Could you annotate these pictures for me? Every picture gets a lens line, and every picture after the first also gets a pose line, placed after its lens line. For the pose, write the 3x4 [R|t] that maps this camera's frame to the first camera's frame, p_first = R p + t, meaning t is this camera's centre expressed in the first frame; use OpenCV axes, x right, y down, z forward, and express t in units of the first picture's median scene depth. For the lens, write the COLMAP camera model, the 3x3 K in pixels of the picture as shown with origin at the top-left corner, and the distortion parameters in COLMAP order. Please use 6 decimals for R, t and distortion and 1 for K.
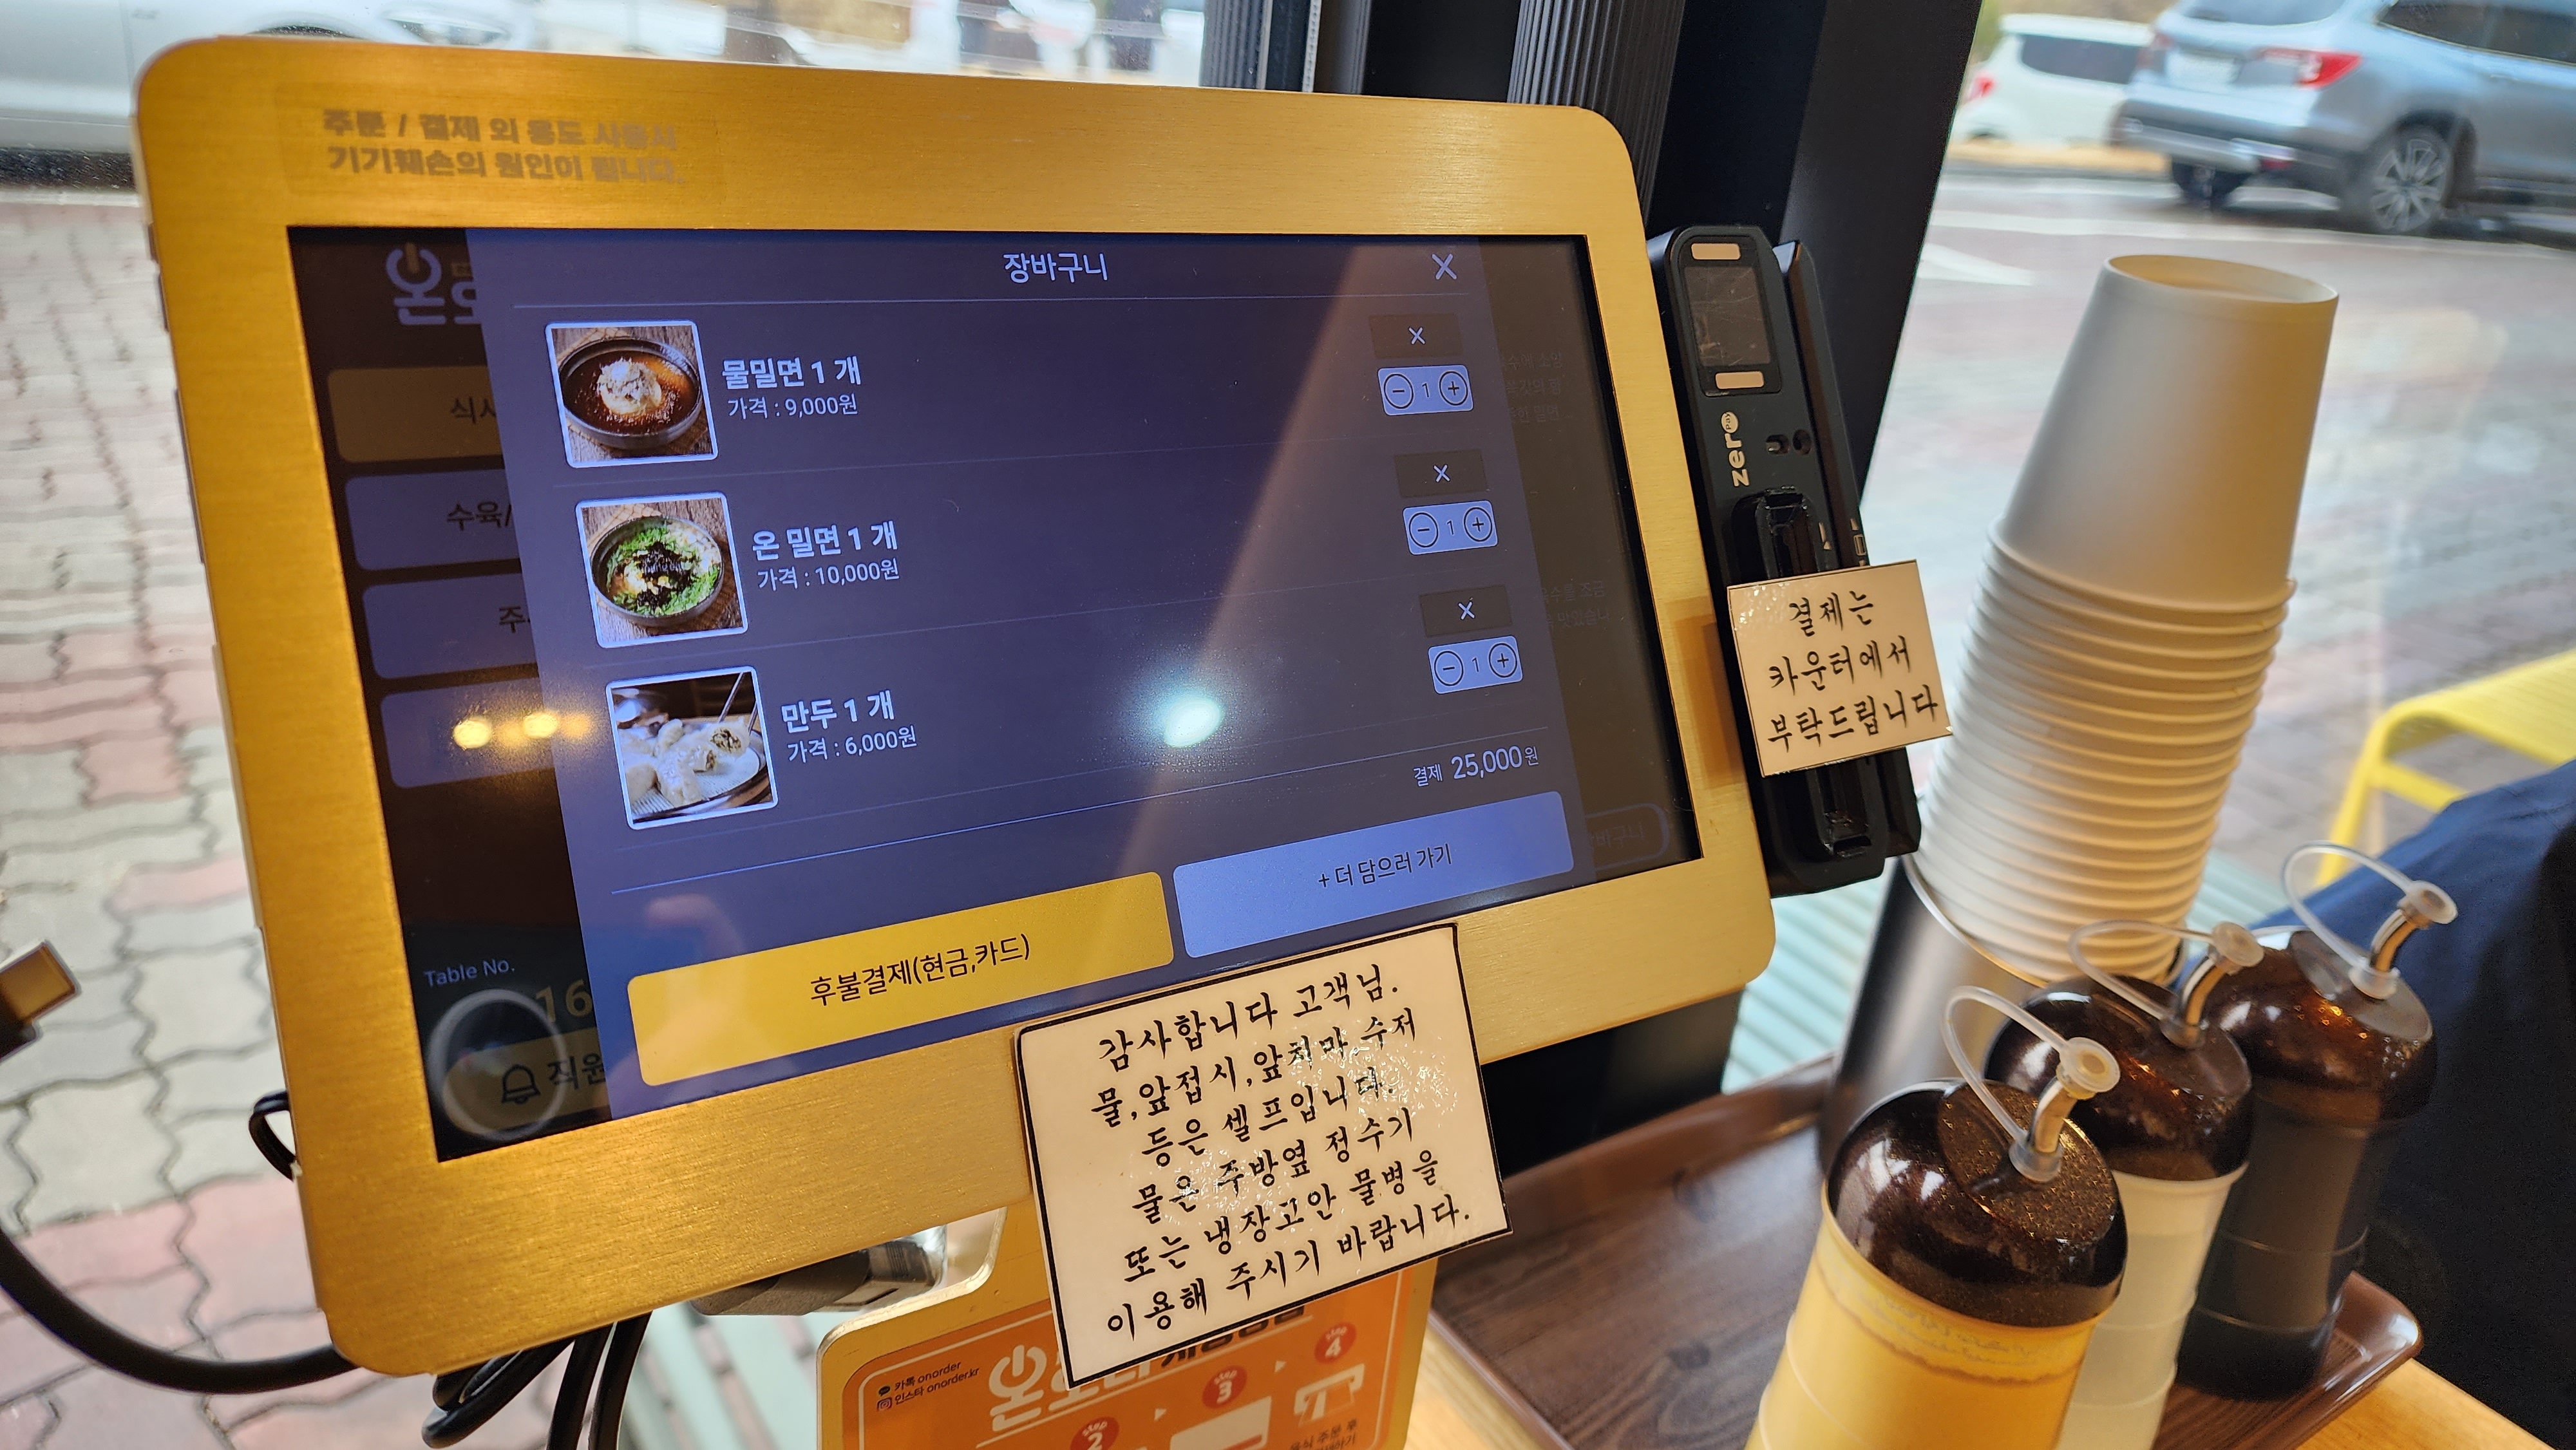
lens RADIAL K [[1633.7, 0, 1296.4], [0, 1633.7, 716.7], [0, 0, 1]] dist [0.009329, -0.015805]
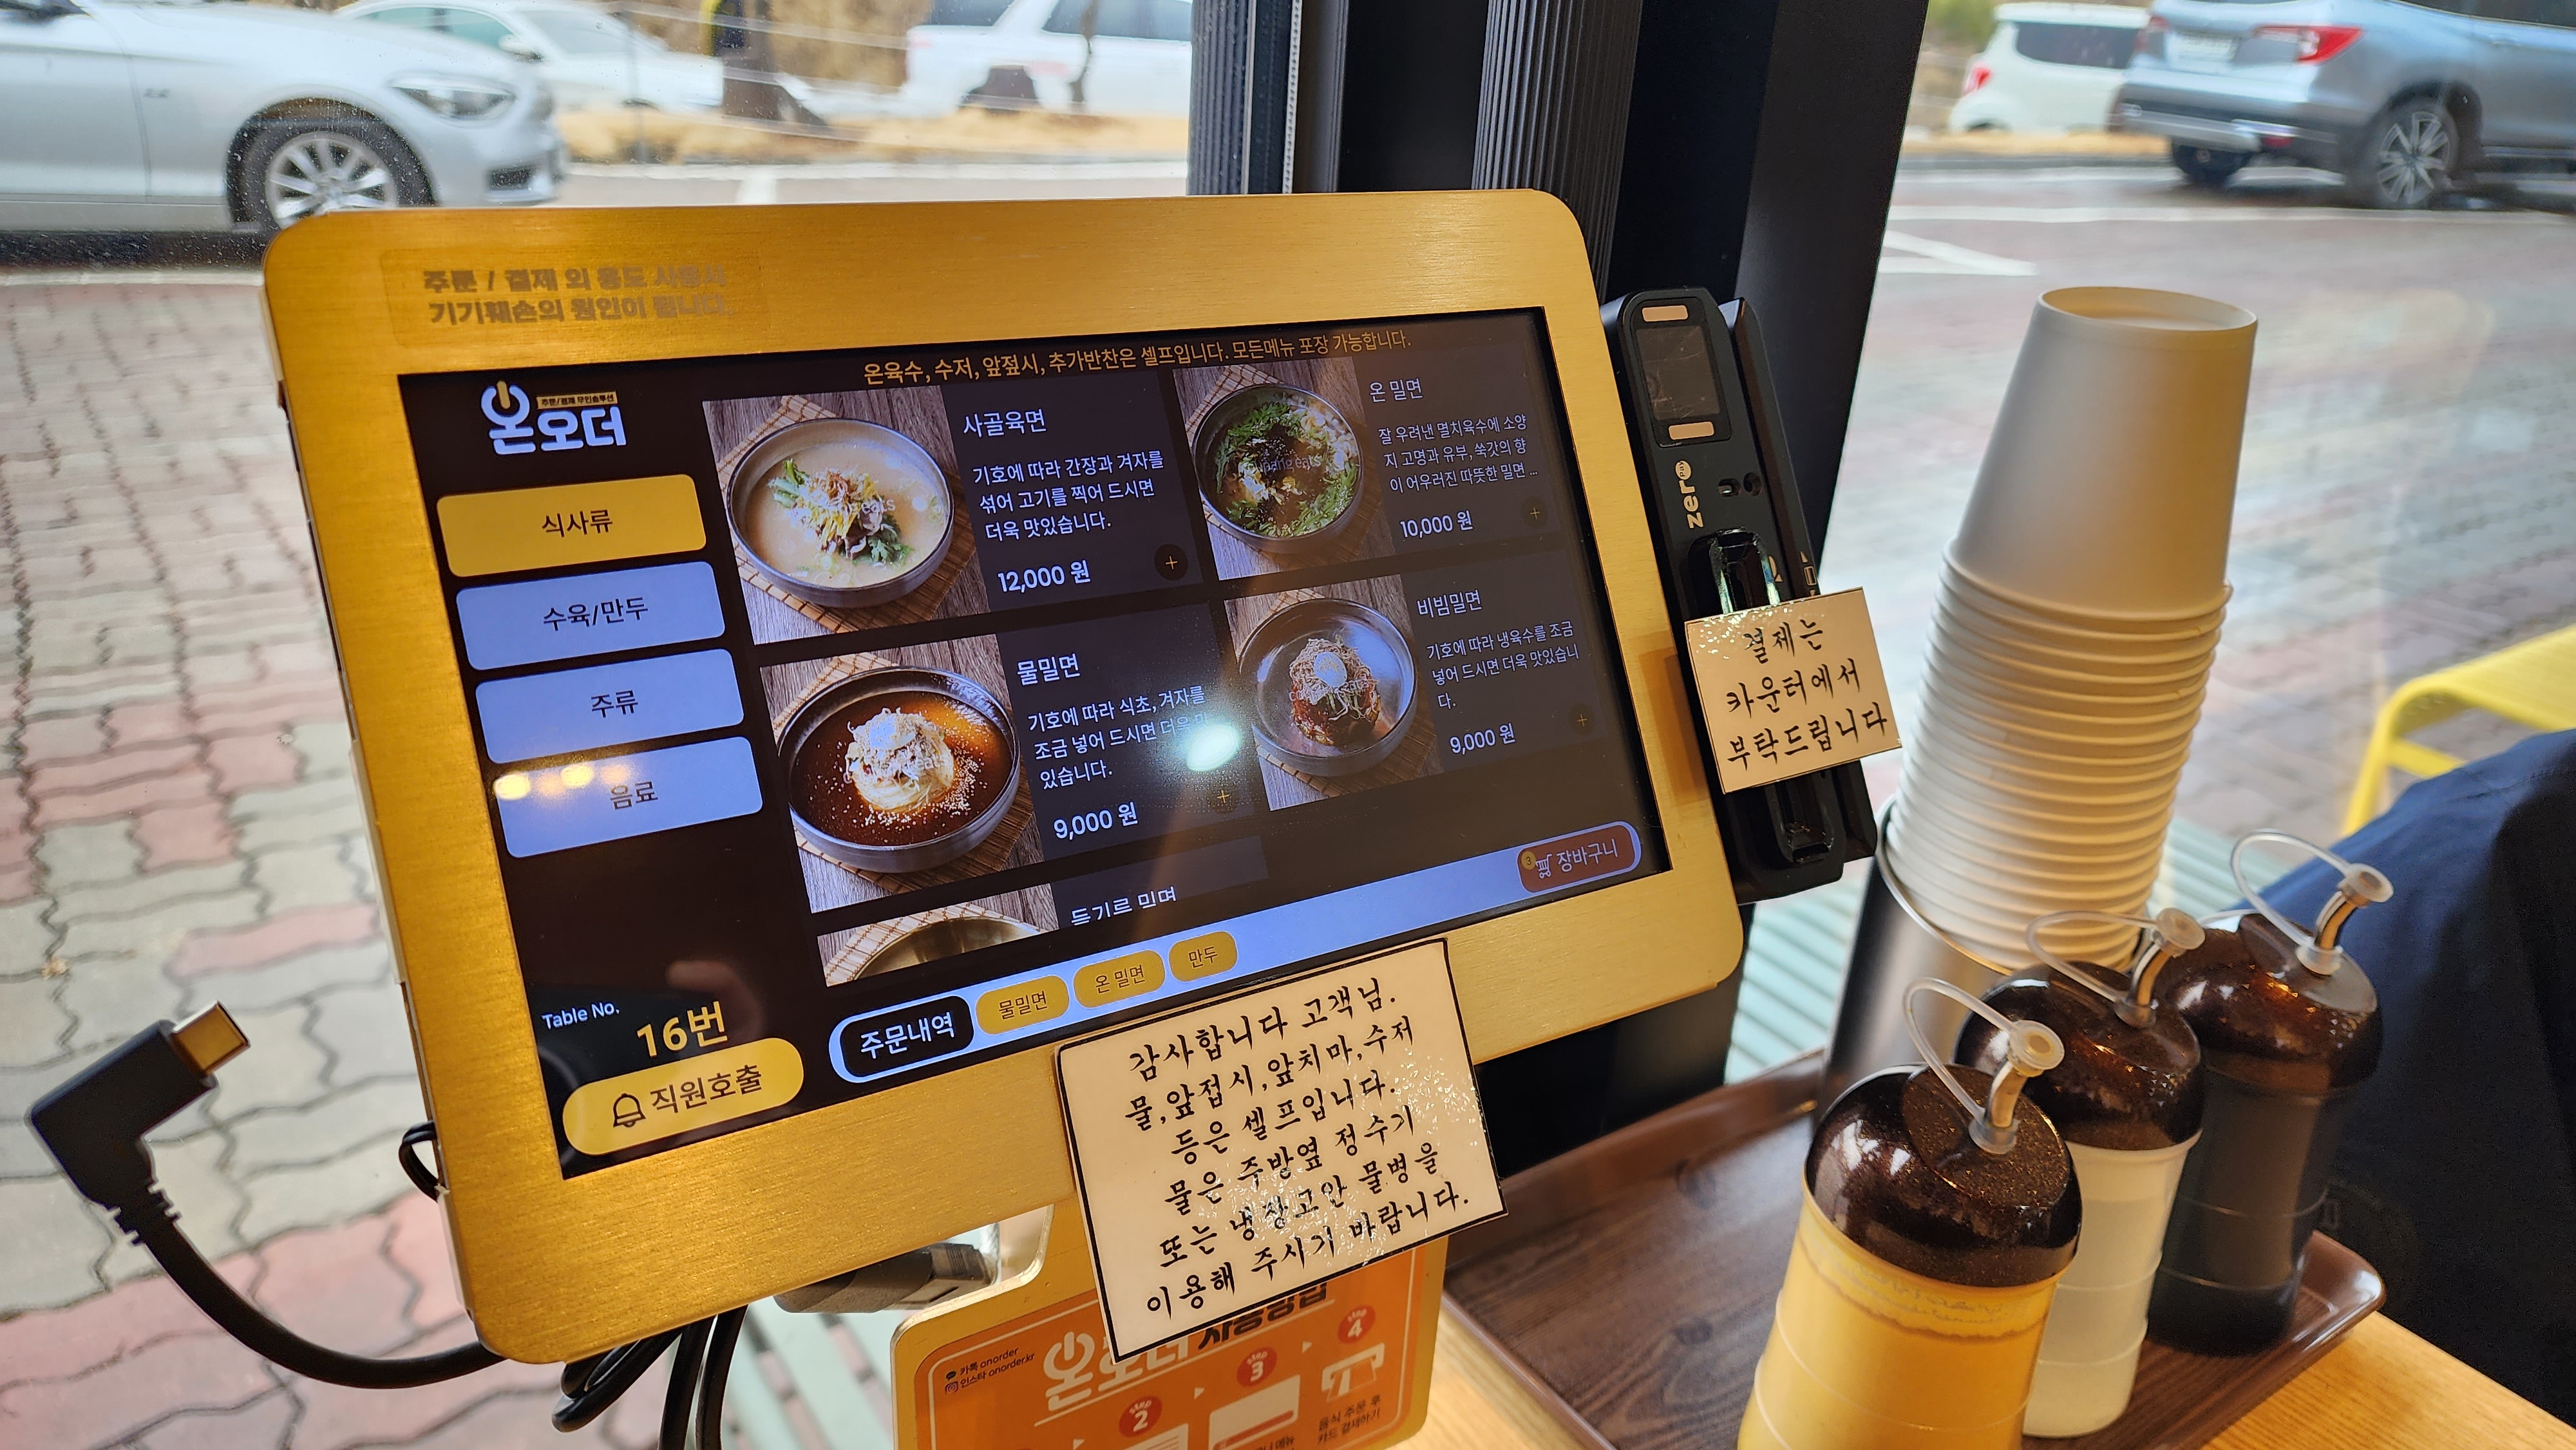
lens RADIAL K [[1633.7, 0, 1295.7], [0, 1633.7, 739.2], [0, 0, 1]] dist [0.009329, -0.015805]
pose [[0.999067, -0.040764, -0.014264, 0.014157], [0.040789, 0.999167, 0.001441, -0.012211], [0.014193, -0.002021, 0.999897, -0.093964]]
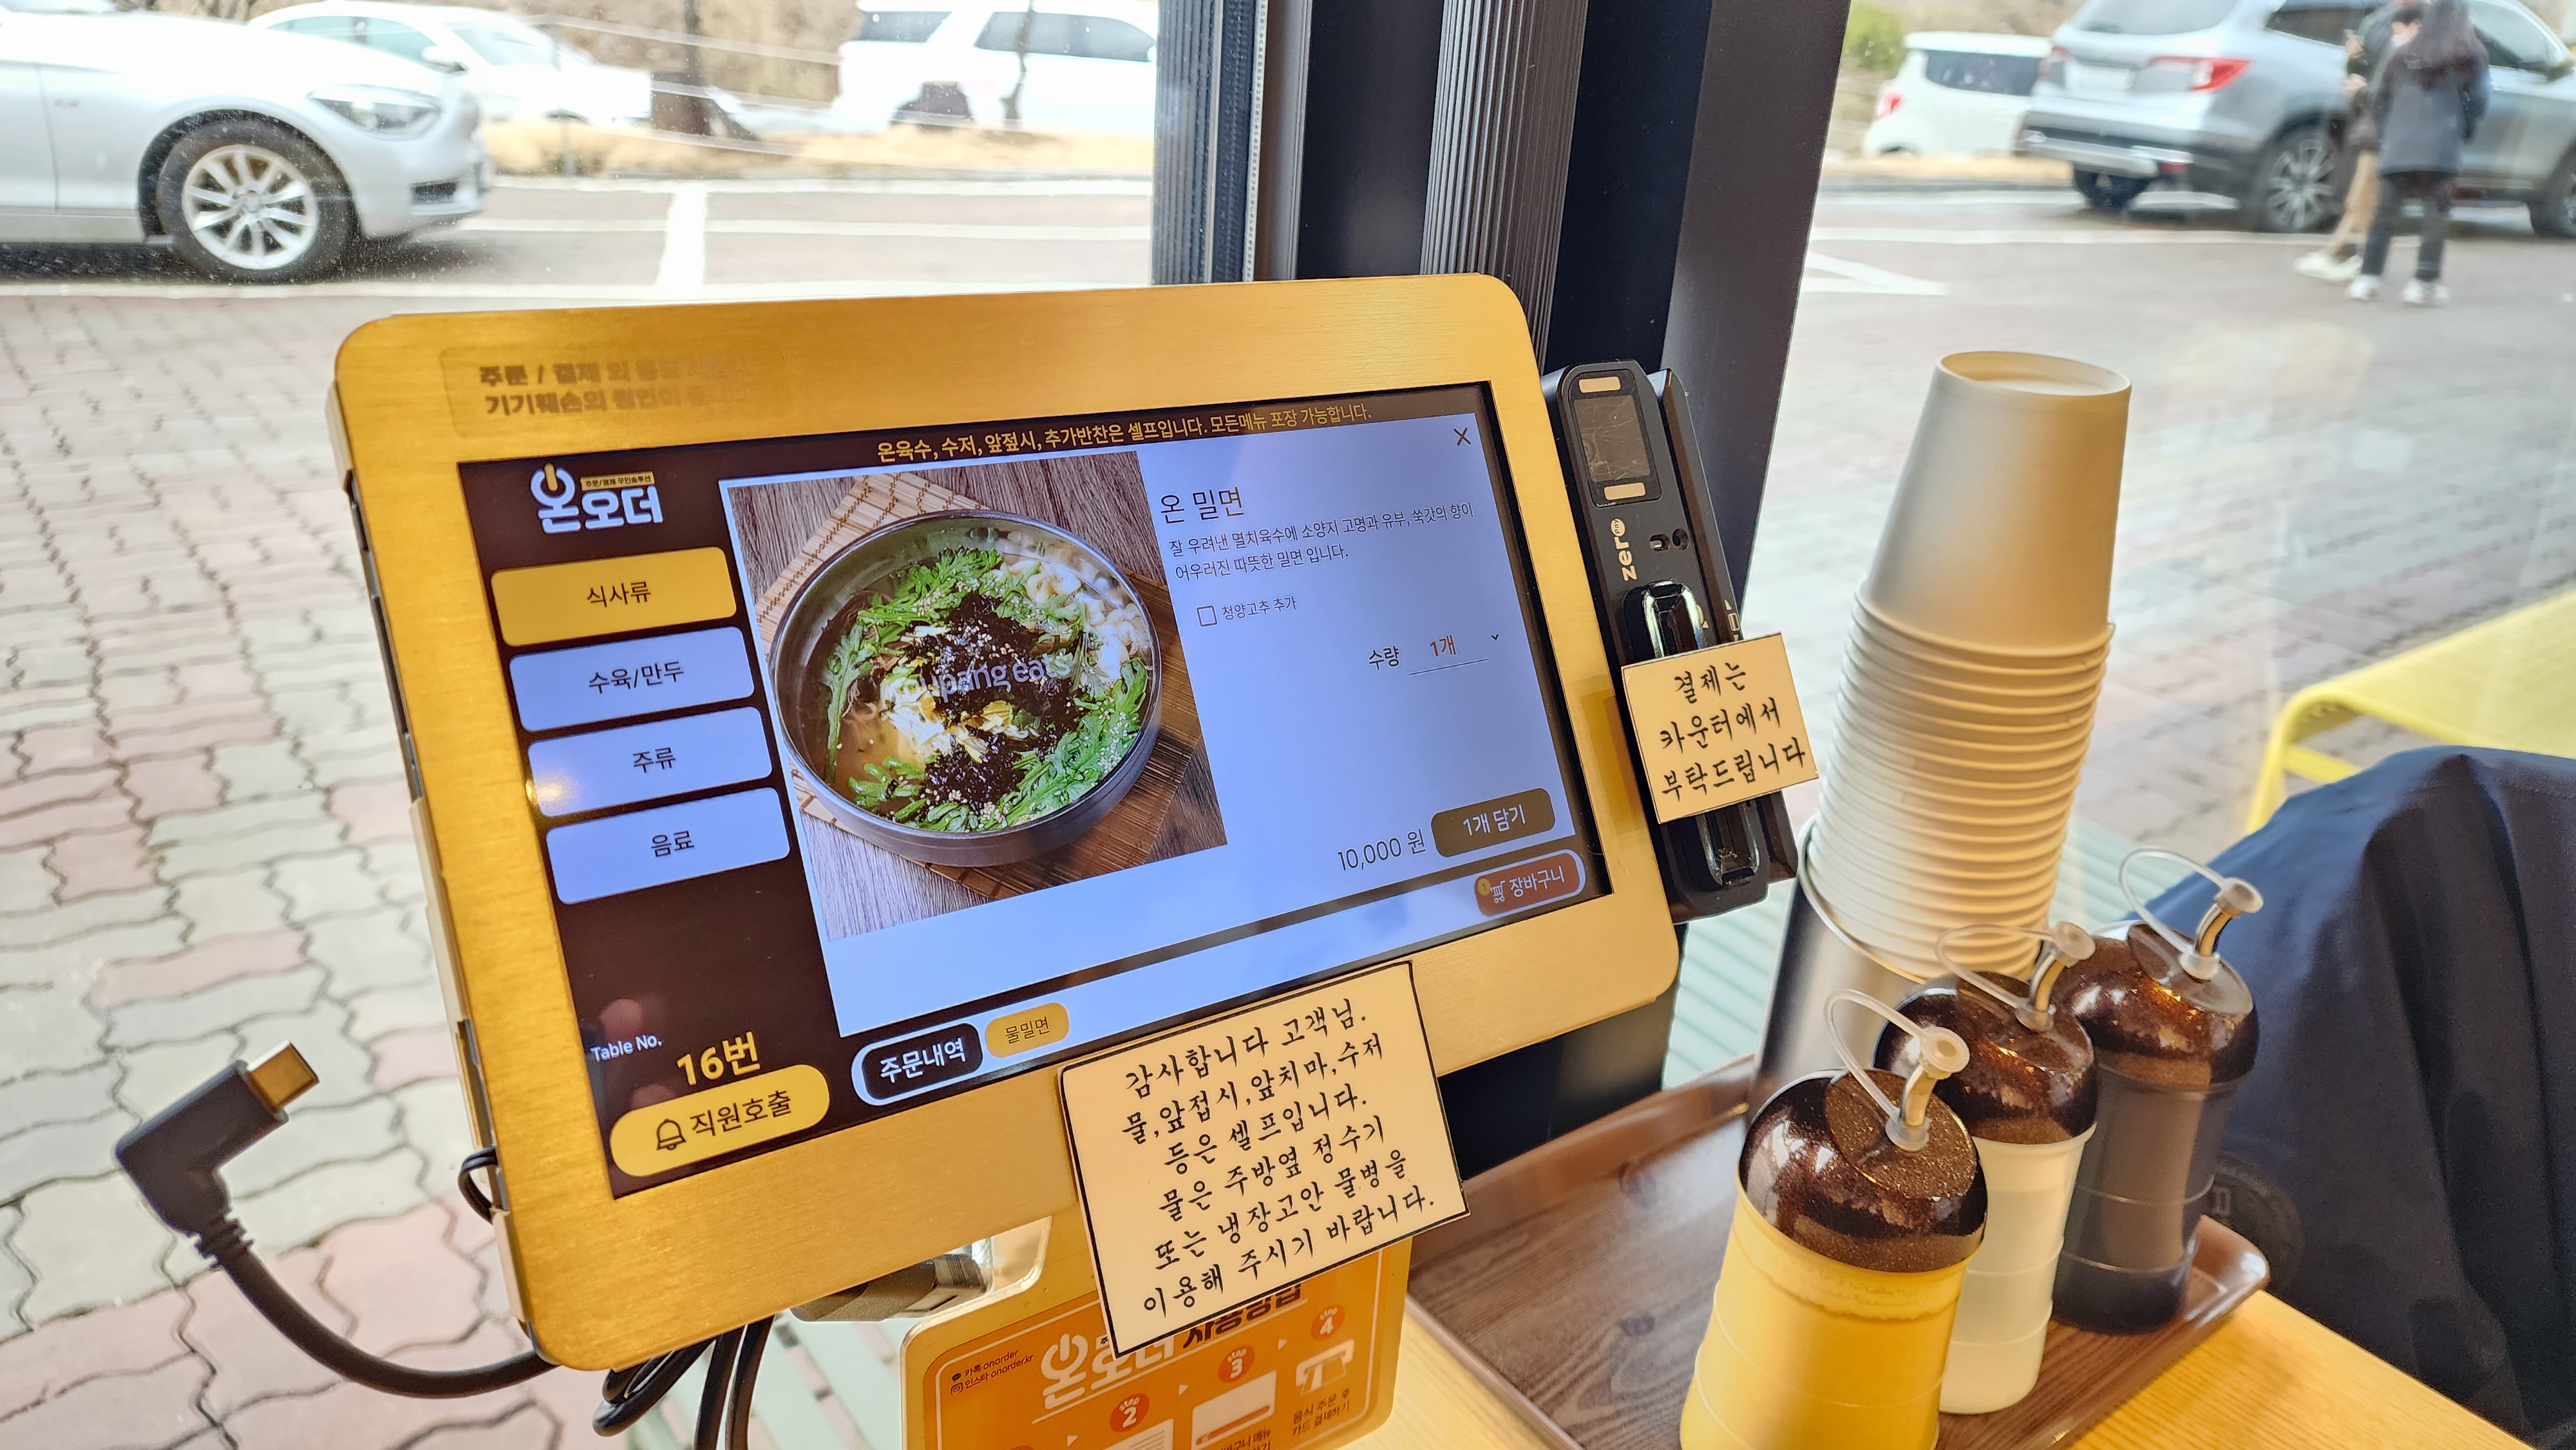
lens RADIAL K [[1633.7, 0, 1309.7], [0, 1633.7, 709.3], [0, 0, 1]] dist [0.009329, -0.015805]
pose [[0.998198, -0.048742, 0.034986, -0.008717], [0.049481, 0.998563, -0.020587, -0.032889], [-0.033932, 0.022281, 0.999176, -0.180001]]
